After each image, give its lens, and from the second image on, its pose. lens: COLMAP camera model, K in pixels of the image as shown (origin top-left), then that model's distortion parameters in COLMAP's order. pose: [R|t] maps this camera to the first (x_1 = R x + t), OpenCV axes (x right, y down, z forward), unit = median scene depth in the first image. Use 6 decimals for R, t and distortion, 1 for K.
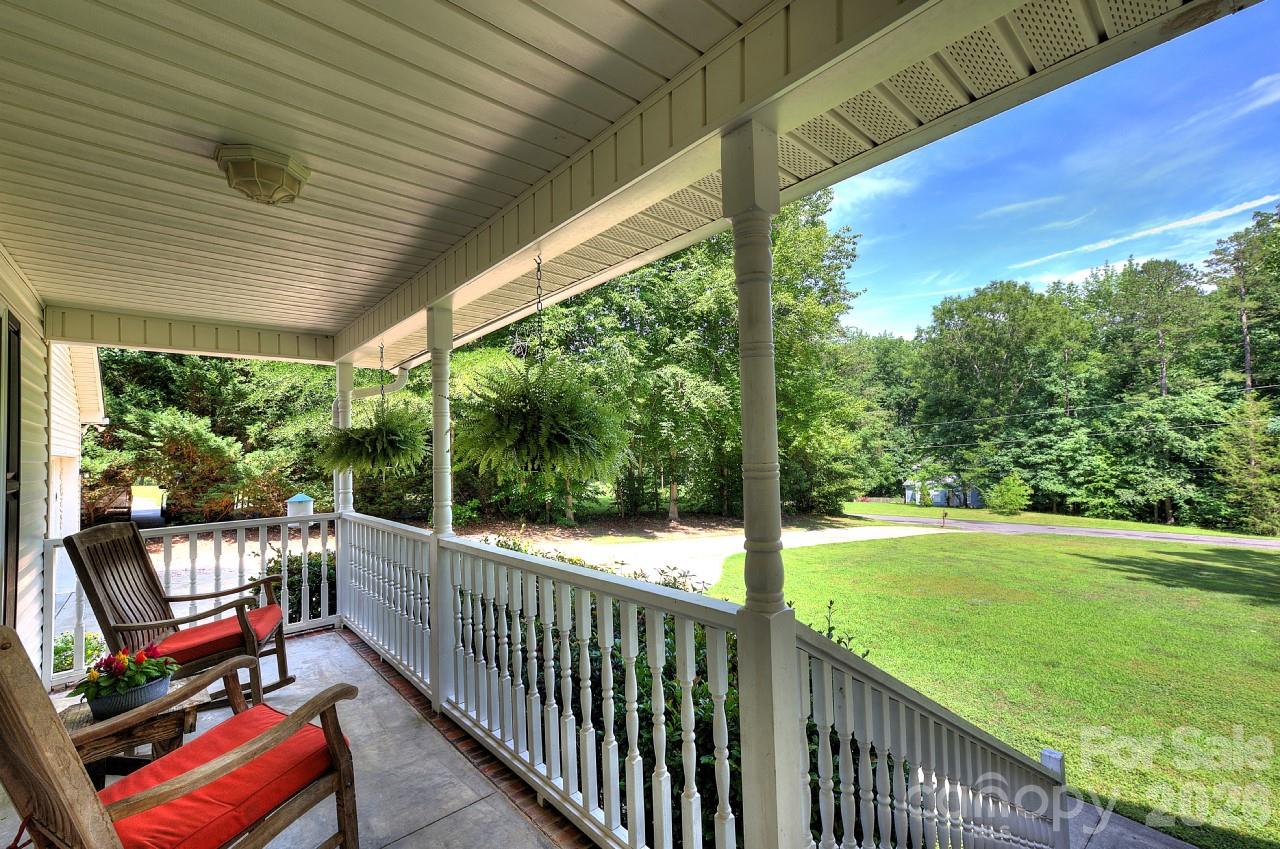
lens RADIAL K [[546.8, 0, 641.1], [0, 546.8, 426.0], [0, 0, 1]] dist [0.002838, 0.001514]
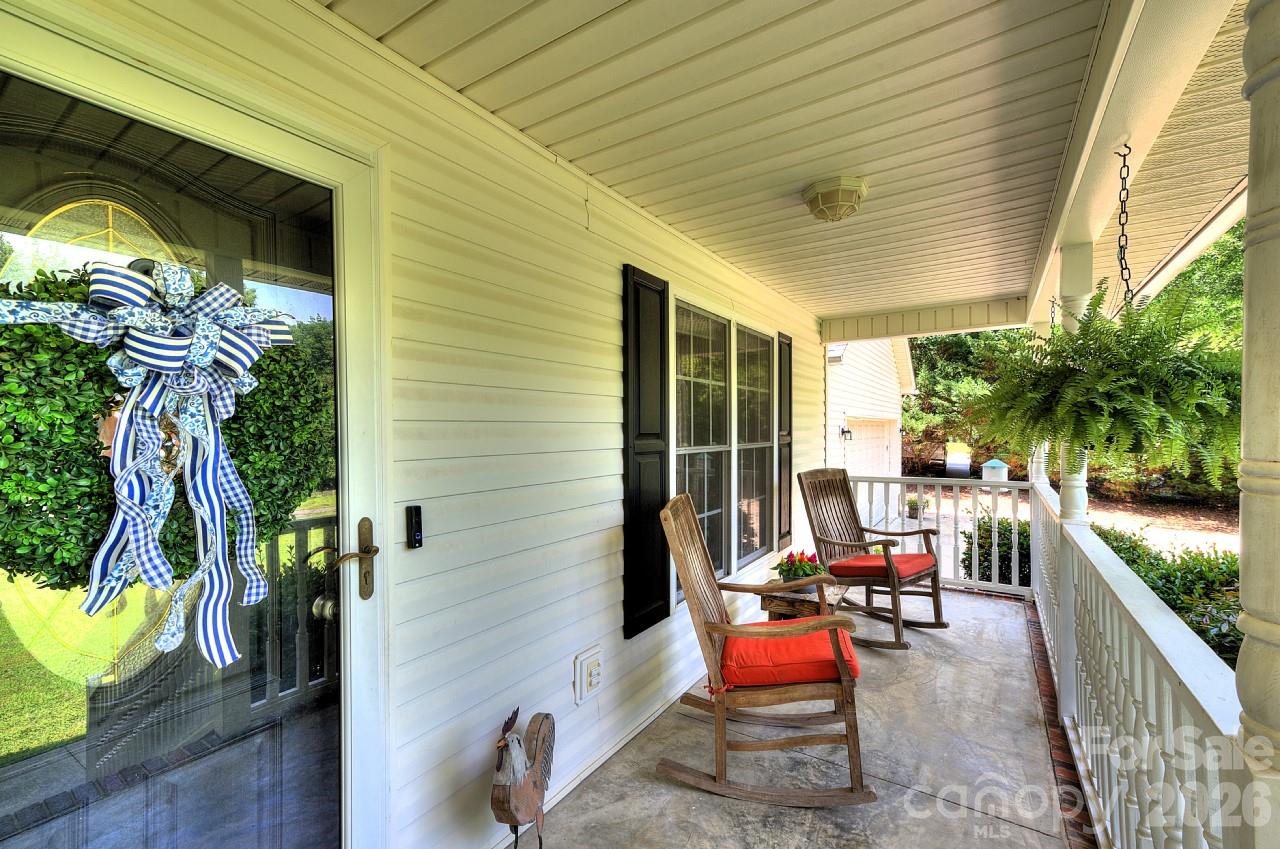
lens RADIAL K [[546.8, 0, 648.5], [0, 546.8, 425.6], [0, 0, 1]] dist [0.002838, 0.001514]
pose [[0.234341, 0.021300, -0.971921, 0.102668], [0.046696, 0.998359, 0.033138, -0.001301], [0.971032, -0.053150, 0.232962, 0.066404]]
